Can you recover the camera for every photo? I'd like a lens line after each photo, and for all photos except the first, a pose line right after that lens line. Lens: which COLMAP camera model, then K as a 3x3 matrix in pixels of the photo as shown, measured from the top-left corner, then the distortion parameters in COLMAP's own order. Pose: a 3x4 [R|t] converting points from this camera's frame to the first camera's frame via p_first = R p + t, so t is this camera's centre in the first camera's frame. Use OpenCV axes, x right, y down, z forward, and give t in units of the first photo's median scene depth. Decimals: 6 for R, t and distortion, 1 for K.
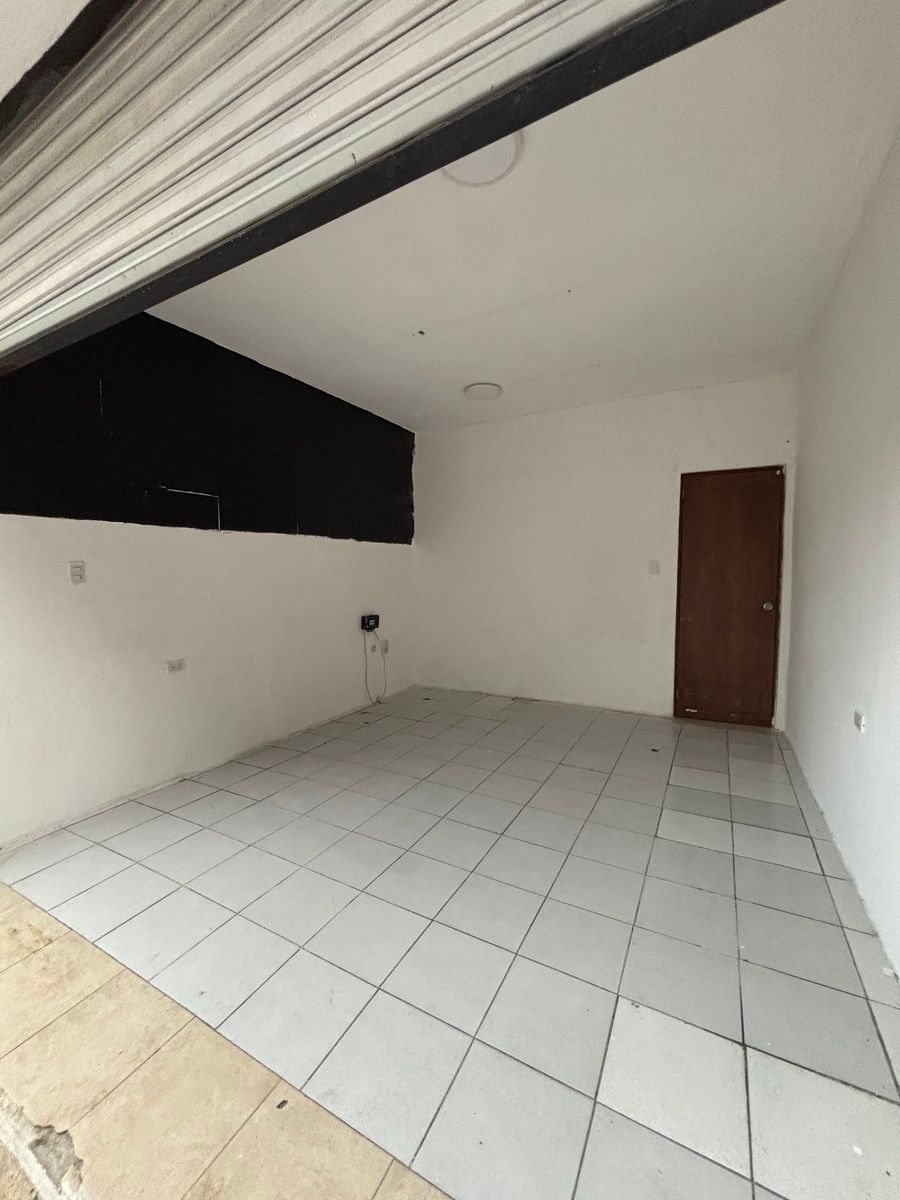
lens RADIAL K [[486.3, 0, 450.0], [0, 486.3, 600.0], [0, 0, 1]] dist [-0.001330, 0.000083]
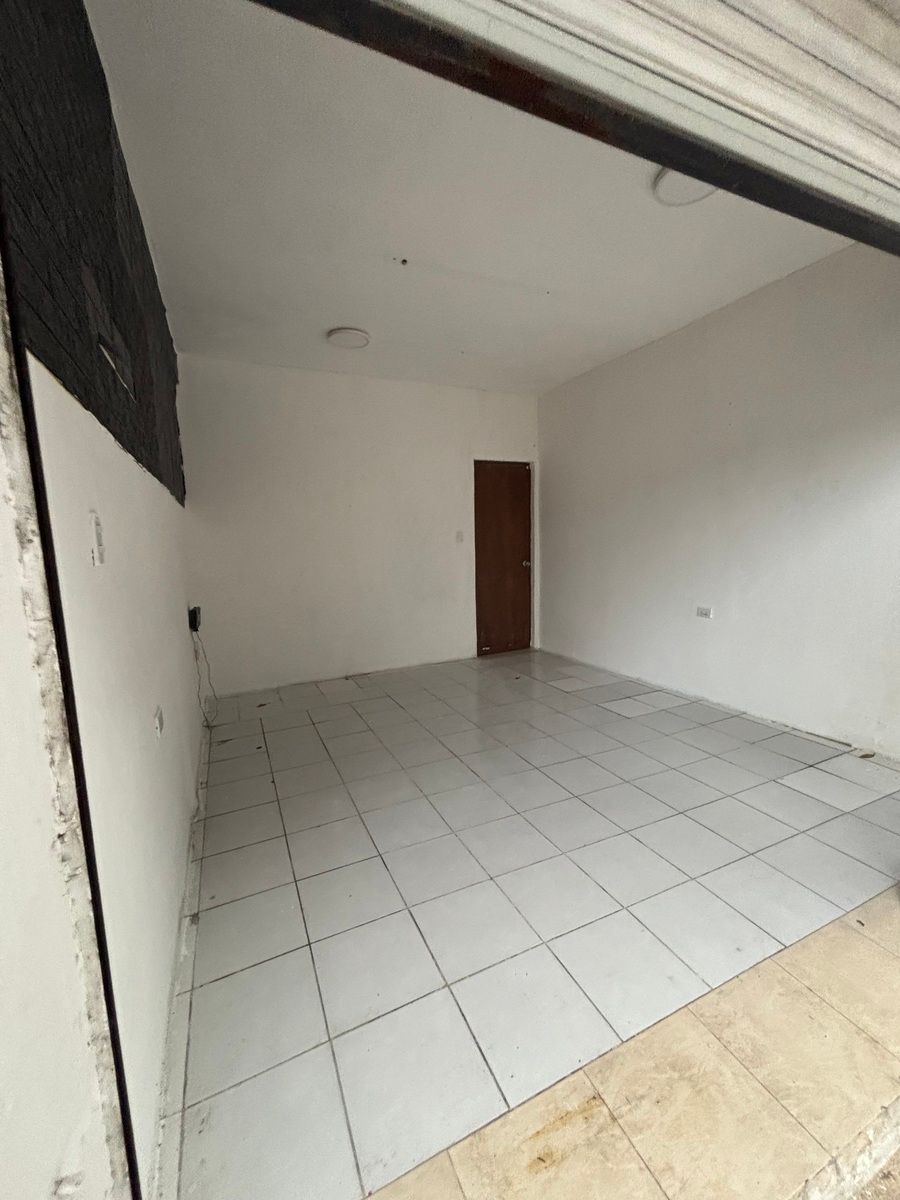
lens RADIAL K [[481.4, 0, 456.1], [0, 481.4, 602.1], [0, 0, 1]] dist [0.001452, 0.000321]
pose [[0.598006, -0.116985, 0.792908, -0.677231], [0.077765, 0.993092, 0.087870, -0.015395], [-0.797710, 0.009114, 0.602972, 0.371464]]
